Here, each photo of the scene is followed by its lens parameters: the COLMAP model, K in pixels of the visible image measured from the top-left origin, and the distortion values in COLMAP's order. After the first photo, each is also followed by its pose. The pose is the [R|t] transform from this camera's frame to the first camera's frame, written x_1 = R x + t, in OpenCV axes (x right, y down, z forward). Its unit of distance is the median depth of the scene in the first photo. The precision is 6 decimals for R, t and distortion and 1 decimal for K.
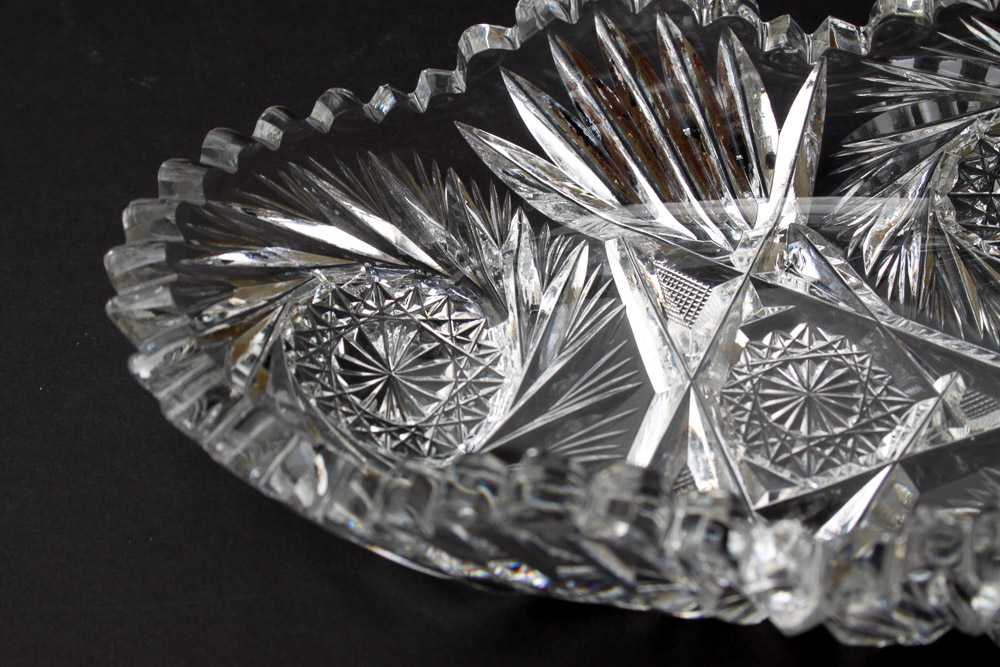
lens RADIAL K [[1891.3, 0, 500.0], [0, 1891.3, 333.5], [0, 0, 1]] dist [-0.006743, 0.077008]
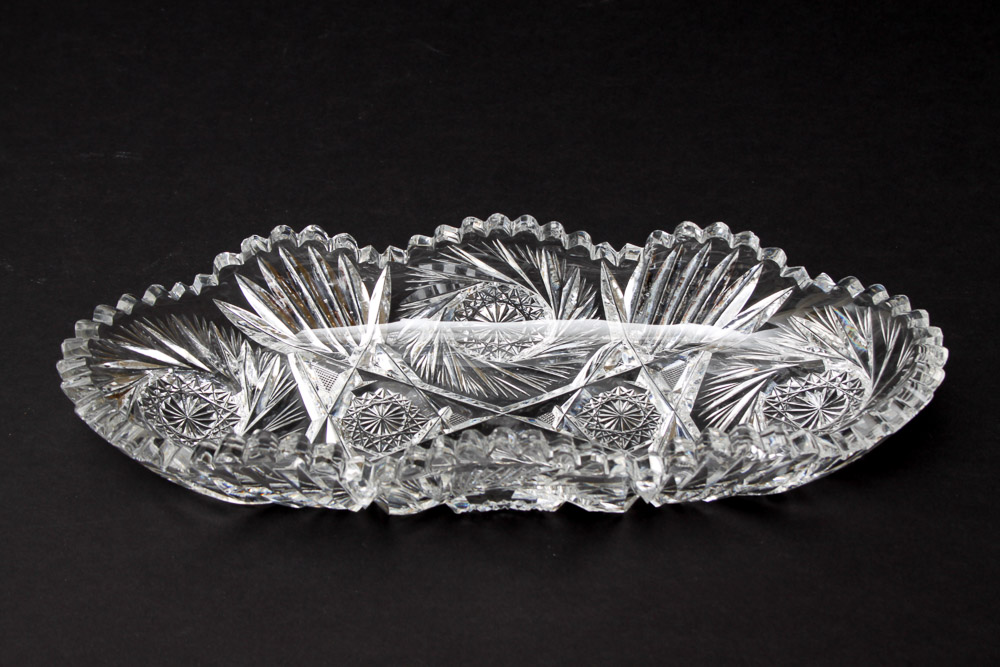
lens RADIAL K [[2228.9, 0, 500.0], [0, 2228.9, 333.5], [0, 0, 1]] dist [0.346234, -0.350577]
pose [[0.990326, -0.027825, 0.135941, -0.048563], [0.039848, 0.995451, -0.086539, 0.155832], [-0.132915, 0.091119, 0.986930, -1.510883]]
